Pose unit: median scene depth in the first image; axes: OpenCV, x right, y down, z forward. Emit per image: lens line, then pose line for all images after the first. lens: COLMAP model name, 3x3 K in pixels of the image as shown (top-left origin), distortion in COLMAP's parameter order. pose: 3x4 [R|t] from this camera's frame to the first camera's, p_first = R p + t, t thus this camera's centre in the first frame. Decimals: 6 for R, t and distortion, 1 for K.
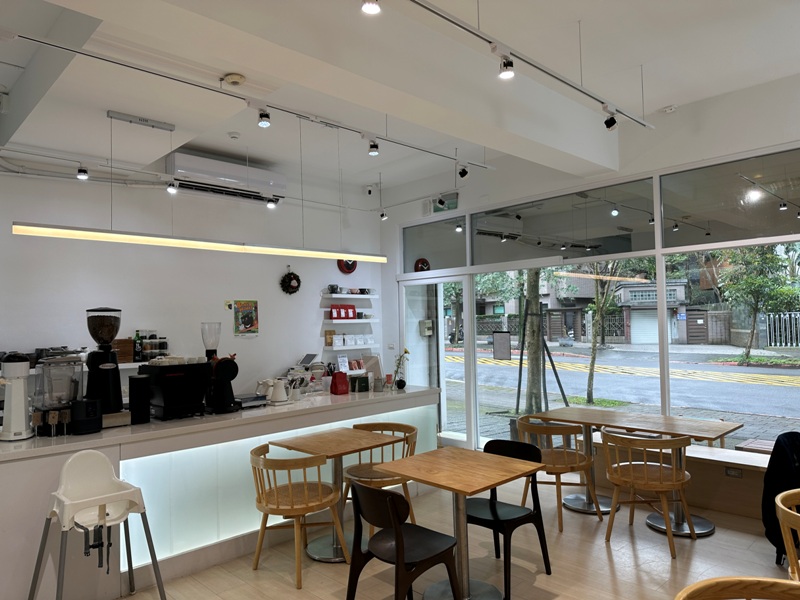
lens RADIAL K [[559.4, 0, 400.0], [0, 559.4, 300.0], [0, 0, 1]] dist [0.083565, -0.104101]
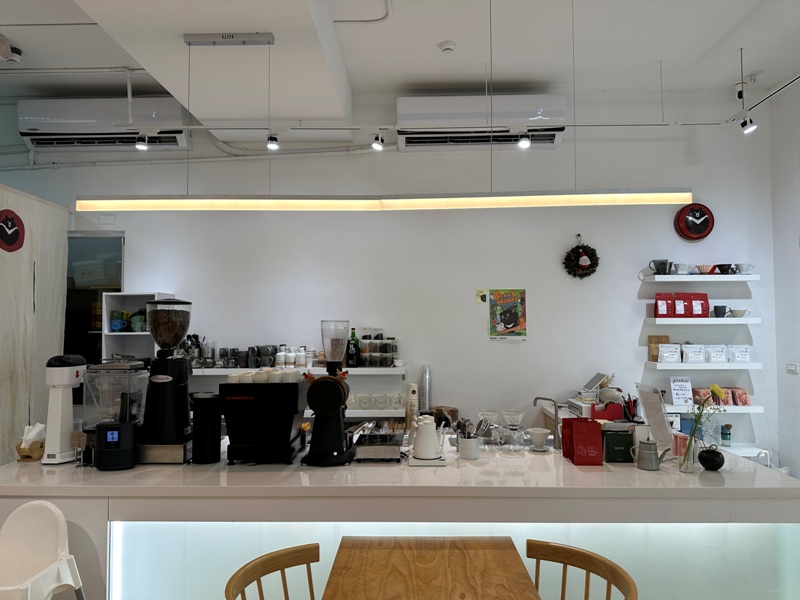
lens RADIAL K [[559.4, 0, 400.0], [0, 559.4, 300.0], [0, 0, 1]] dist [0.083565, -0.104101]
pose [[0.702494, -0.009936, -0.711620, 0.124479], [0.016420, 0.999863, 0.002250, 0.010153], [0.711500, -0.013266, 0.702561, 0.390425]]
